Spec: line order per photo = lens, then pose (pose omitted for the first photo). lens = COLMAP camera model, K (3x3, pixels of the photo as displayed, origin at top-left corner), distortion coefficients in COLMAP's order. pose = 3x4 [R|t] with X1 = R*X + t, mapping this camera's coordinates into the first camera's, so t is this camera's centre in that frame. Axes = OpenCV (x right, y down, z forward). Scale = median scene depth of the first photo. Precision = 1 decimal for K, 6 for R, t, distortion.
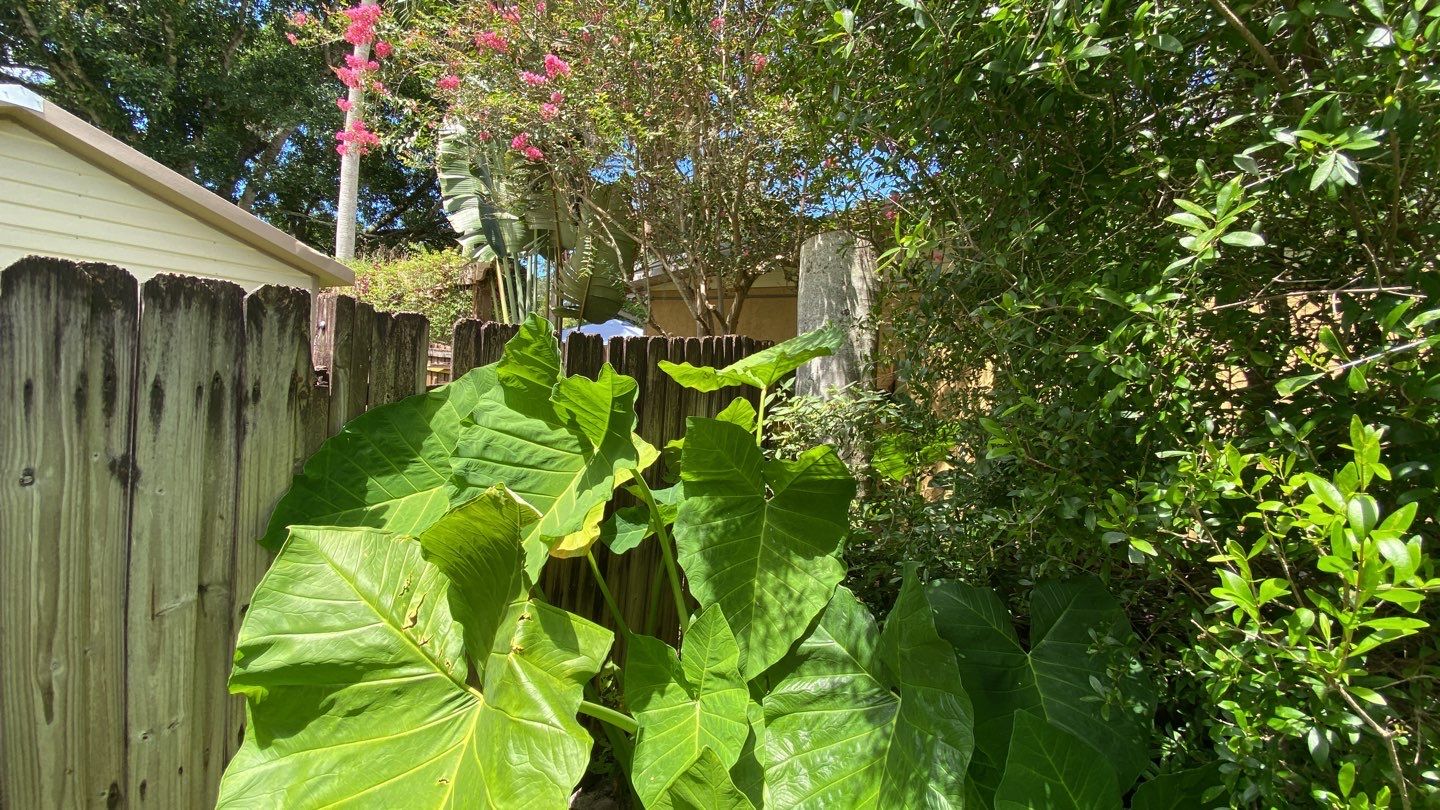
lens RADIAL K [[568.9, 0, 720.0], [0, 568.9, 405.0], [0, 0, 1]] dist [0.001797, -0.011655]
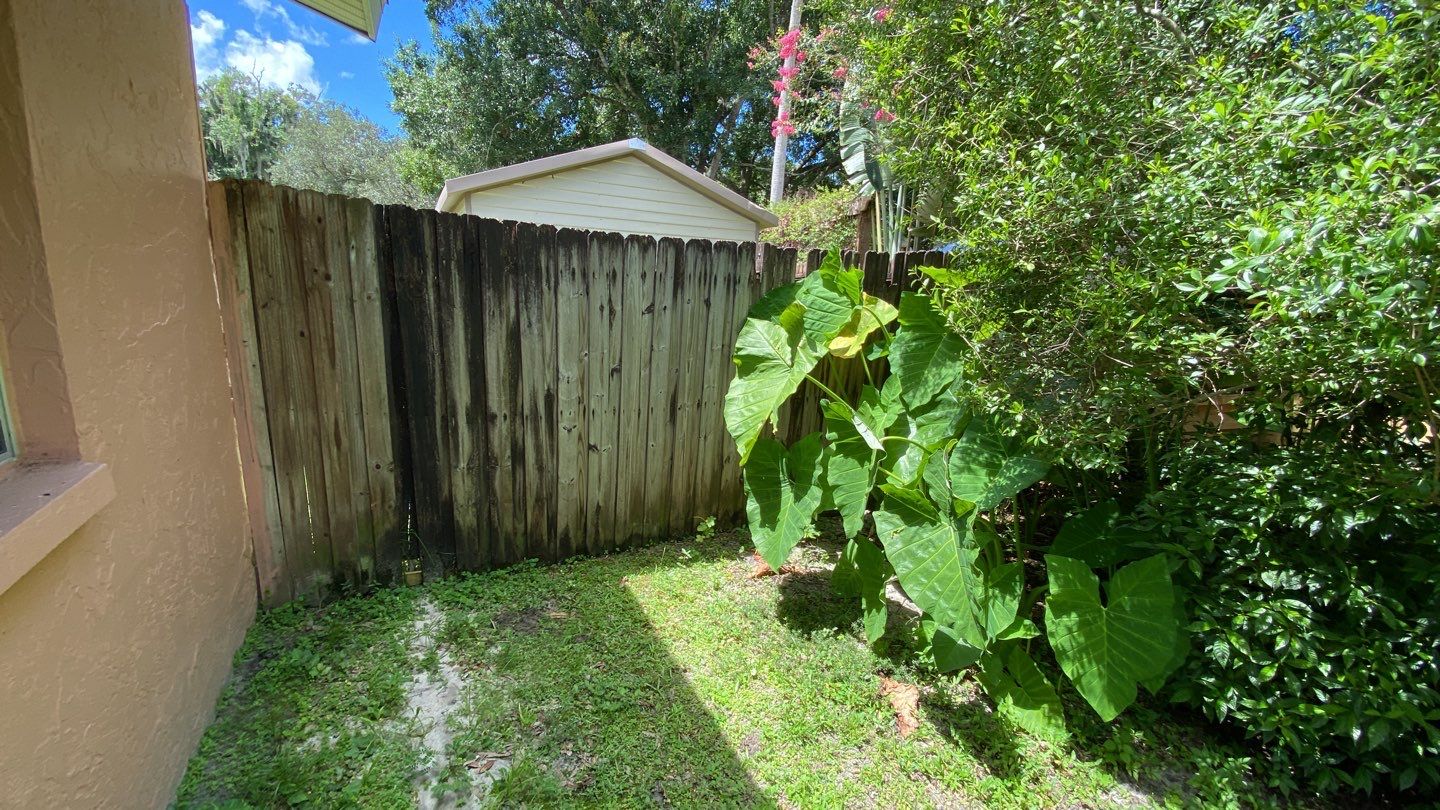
lens RADIAL K [[585.9, 0, 714.6], [0, 585.9, 405.5], [0, 0, 1]] dist [0.047926, -0.032488]
pose [[0.775242, 0.113136, -0.621450, 0.365165], [-0.030396, 0.989371, 0.142198, 0.067645], [0.630933, -0.091348, 0.770441, -0.518888]]
